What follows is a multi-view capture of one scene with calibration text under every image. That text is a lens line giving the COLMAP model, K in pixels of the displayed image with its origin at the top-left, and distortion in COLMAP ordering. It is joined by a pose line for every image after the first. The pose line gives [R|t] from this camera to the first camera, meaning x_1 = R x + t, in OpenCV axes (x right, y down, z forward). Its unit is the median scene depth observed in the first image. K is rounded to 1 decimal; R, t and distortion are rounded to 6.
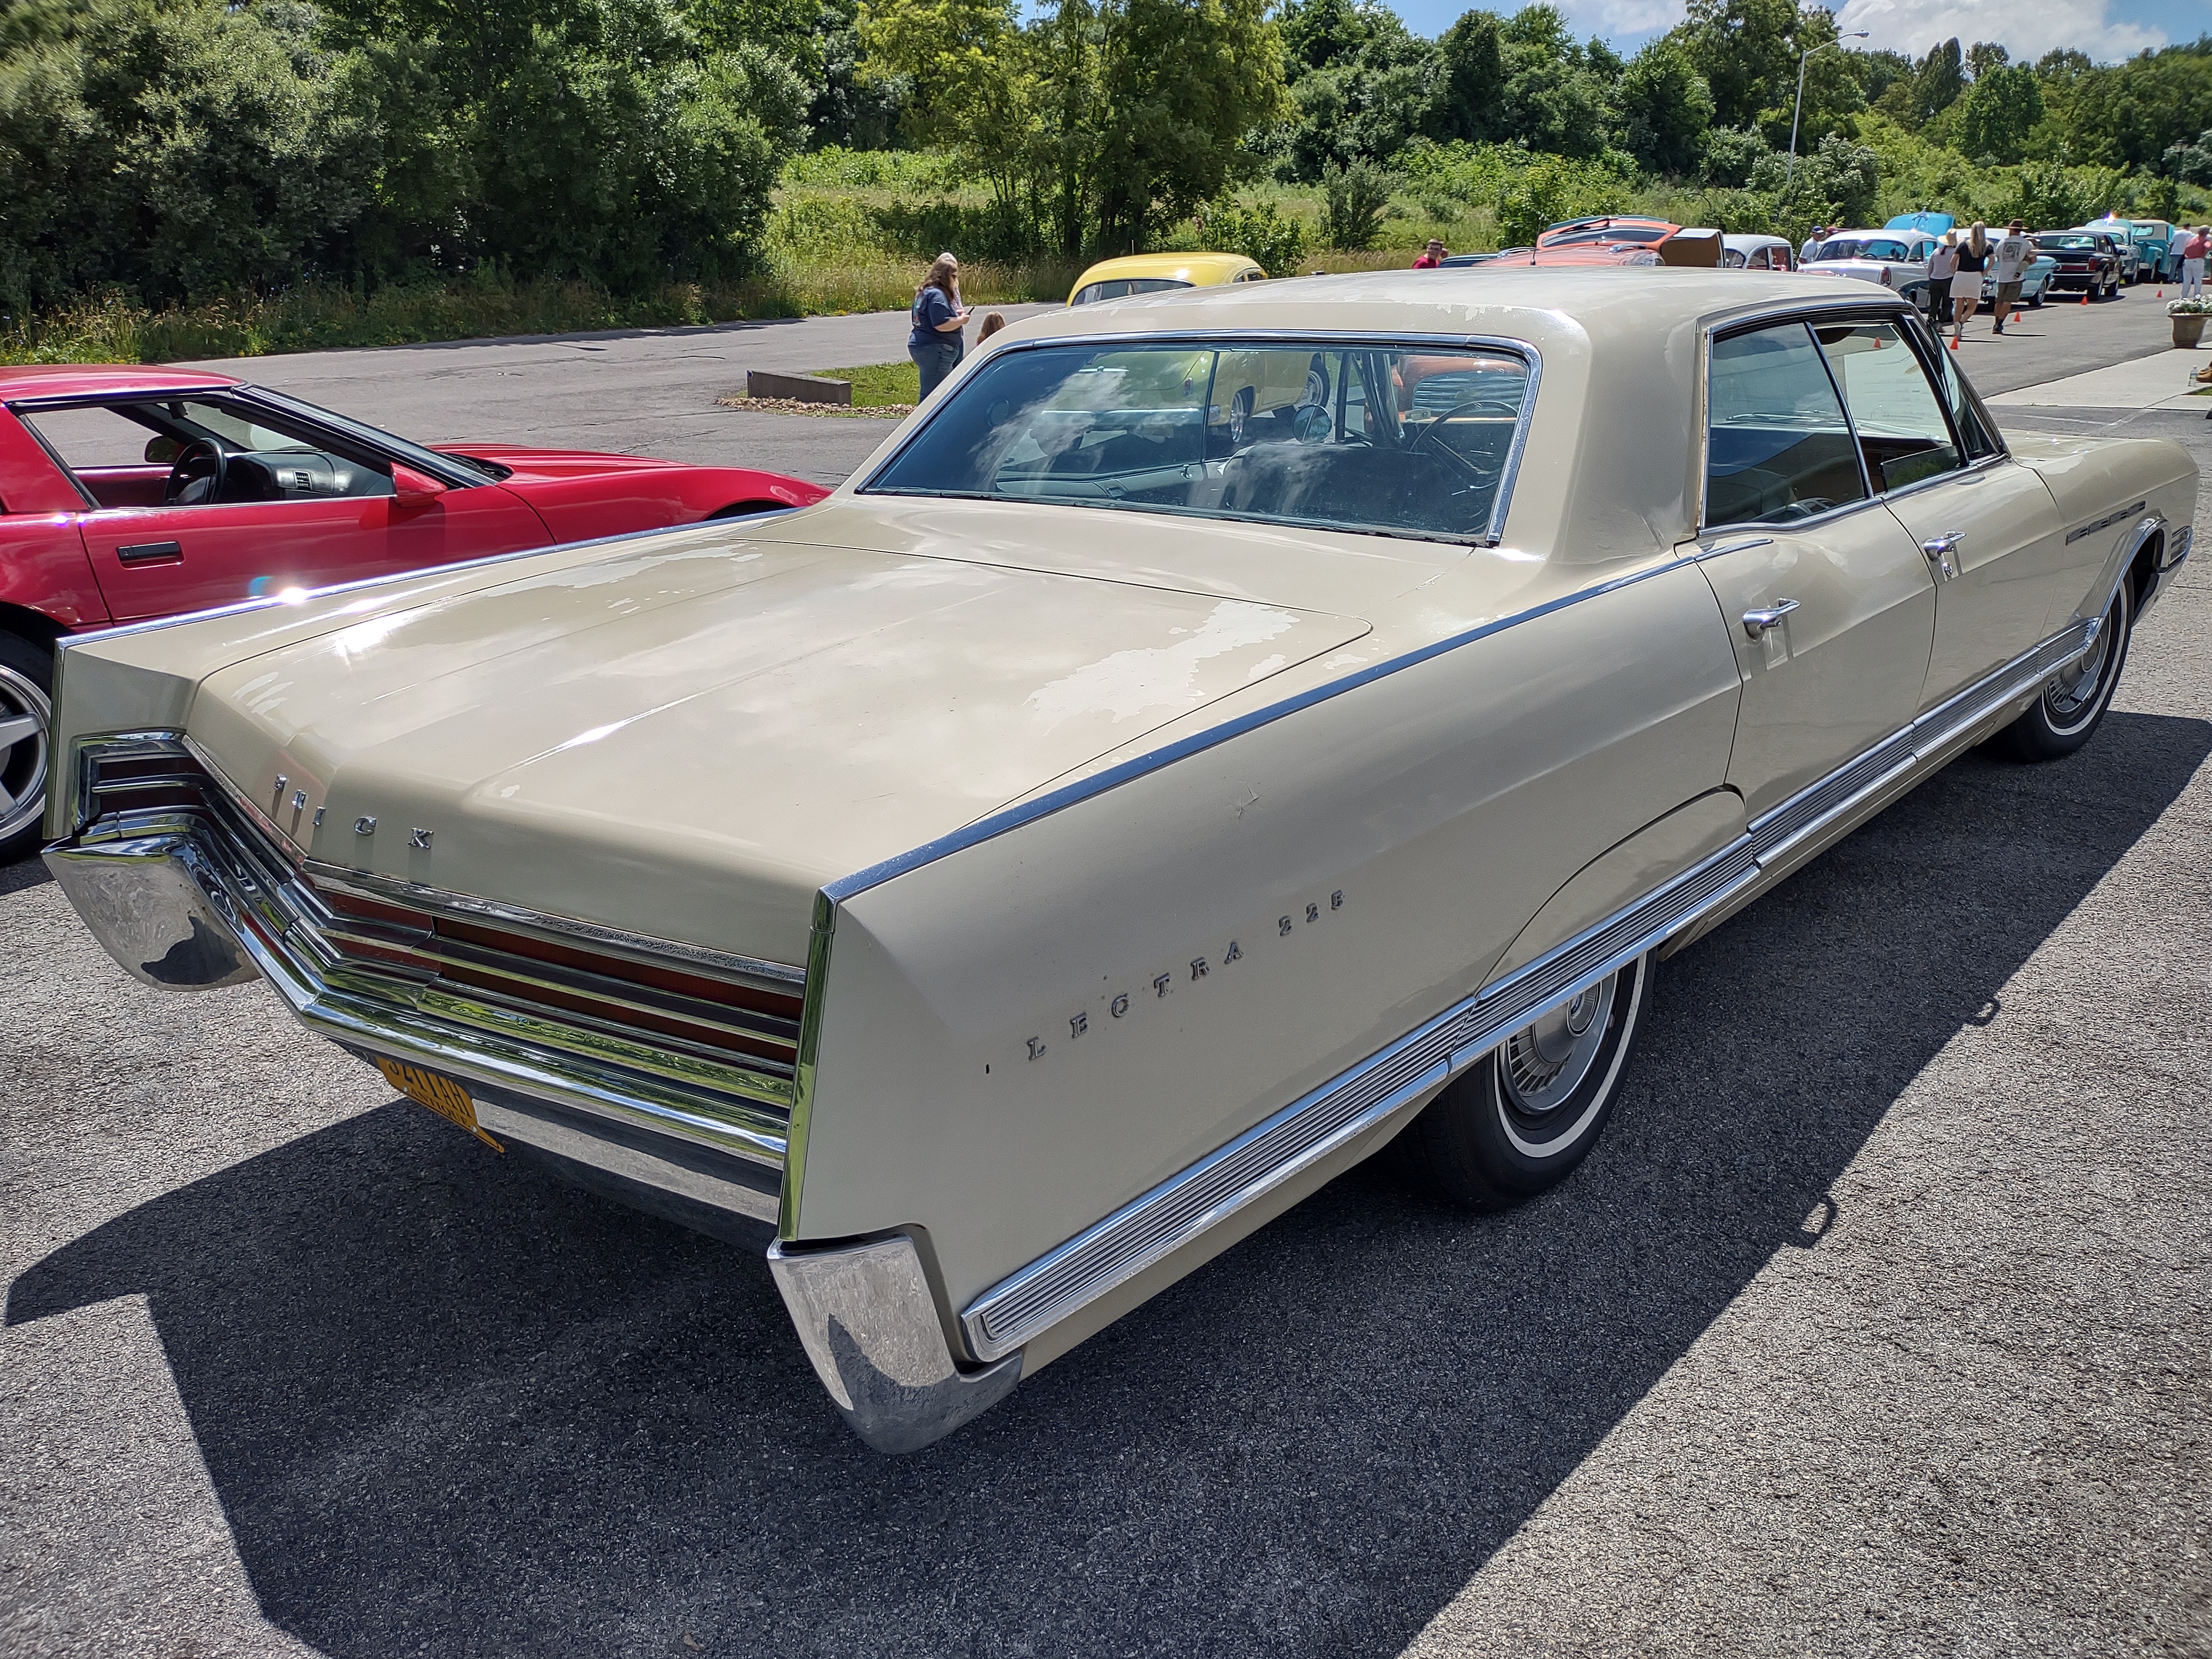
lens RADIAL K [[1636.3, 0, 1137.4], [0, 1636.3, 831.3], [0, 0, 1]] dist [0.007634, -0.009135]
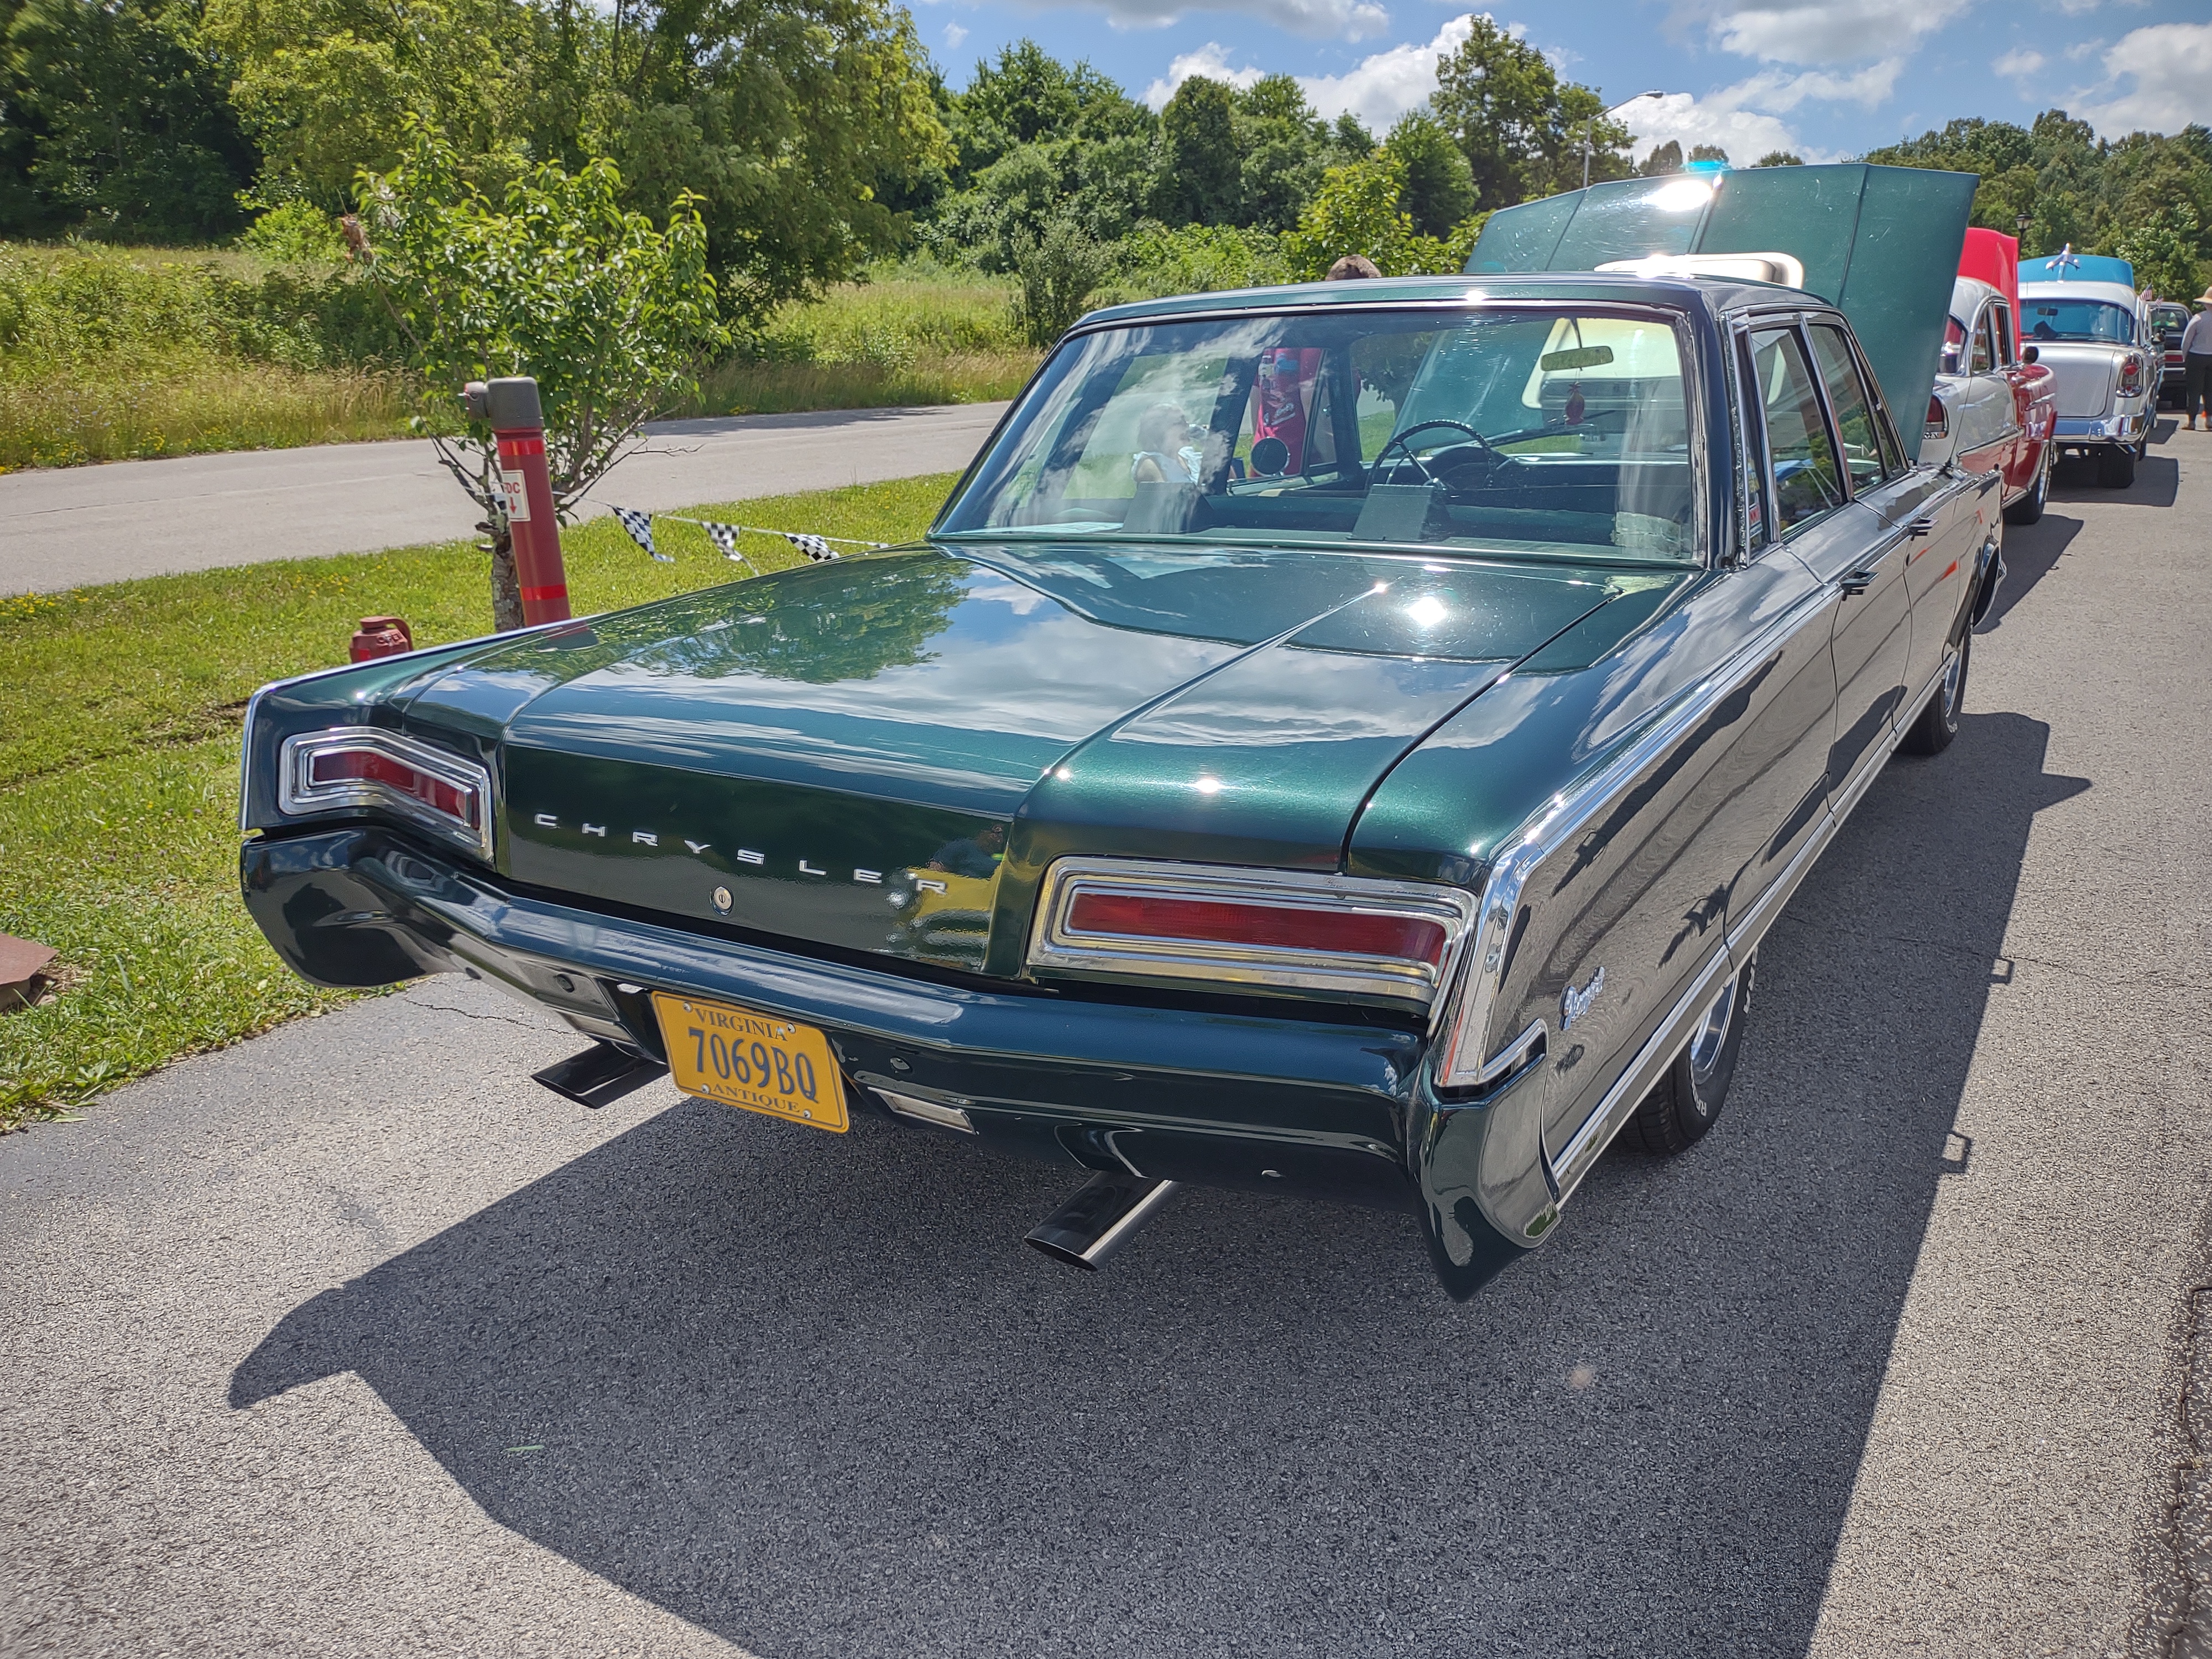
lens RADIAL K [[1646.9, 0, 1113.8], [0, 1646.9, 821.6], [0, 0, 1]] dist [0.043506, -0.036801]
pose [[0.991355, -0.043349, 0.123840, 0.082868], [0.051480, 0.996671, -0.063227, -0.145728], [-0.120687, 0.069056, 0.990286, 0.422167]]
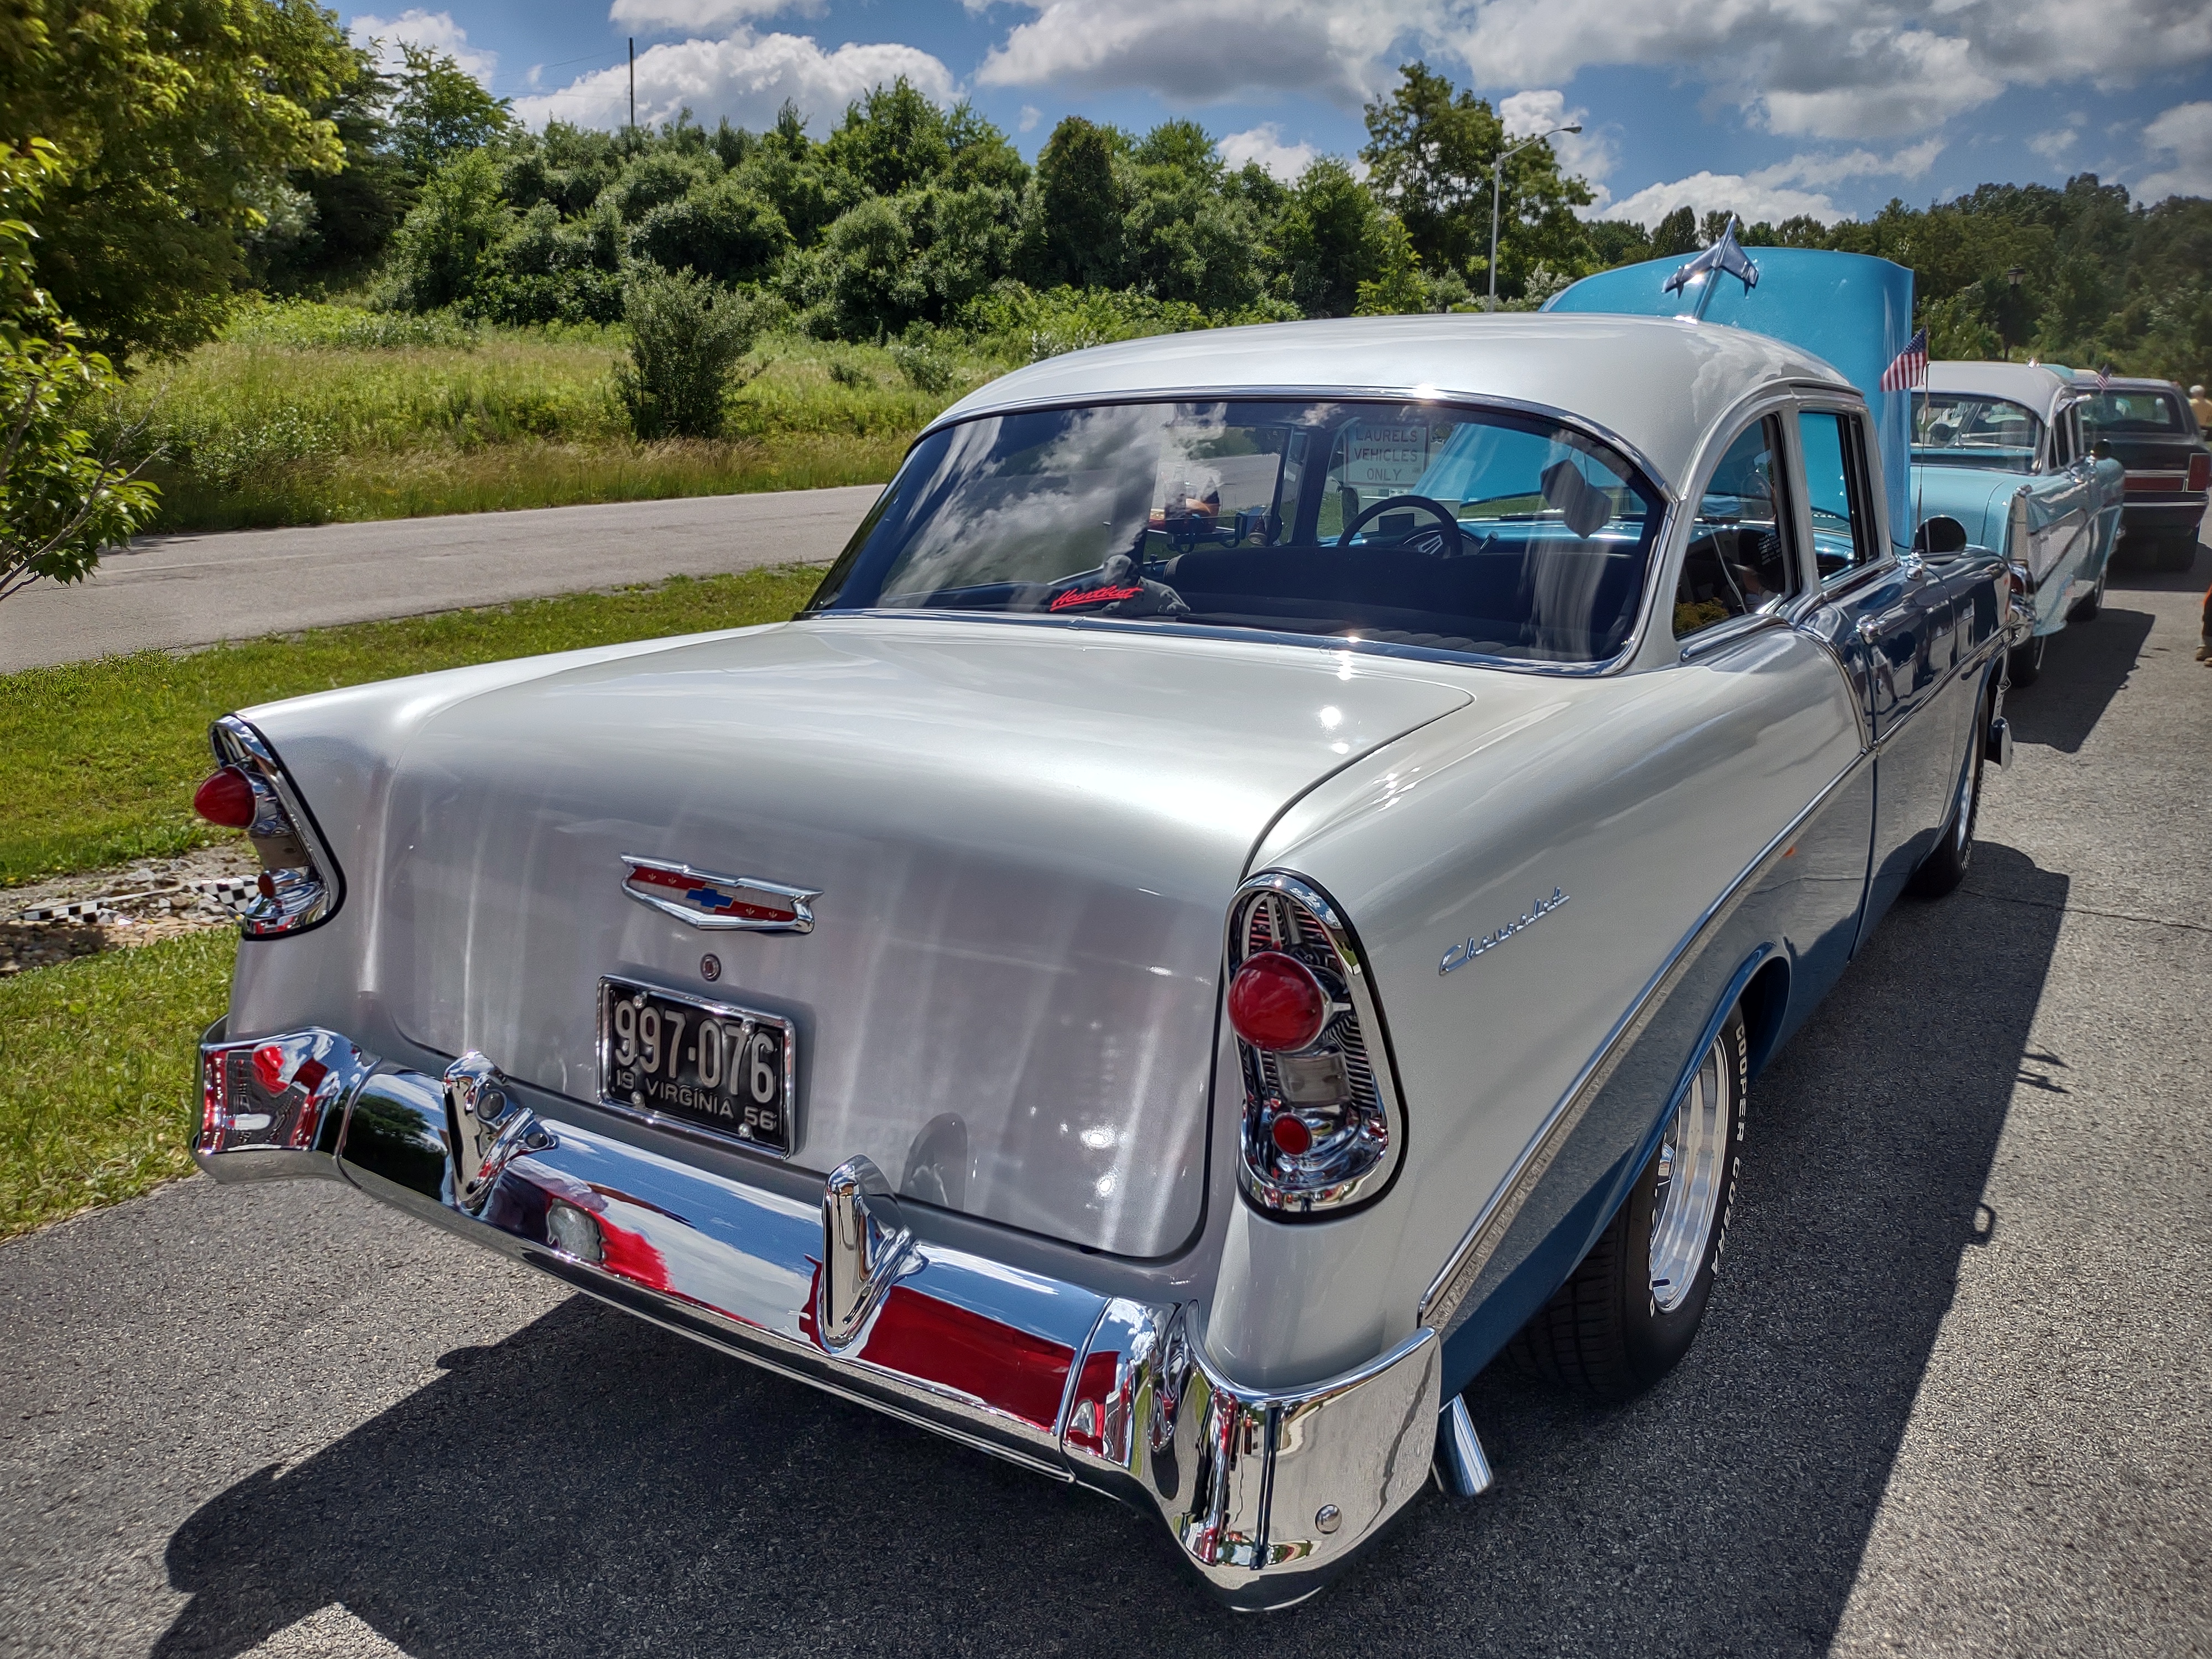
lens RADIAL K [[1597.4, 0, 1106.0], [0, 1597.4, 829.5], [0, 0, 1]] dist [0.046657, -0.008211]
pose [[0.995095, -0.030251, 0.094188, 0.331527], [0.038843, 0.995114, -0.090774, -0.257750], [-0.090982, 0.093987, 0.991407, 0.708469]]
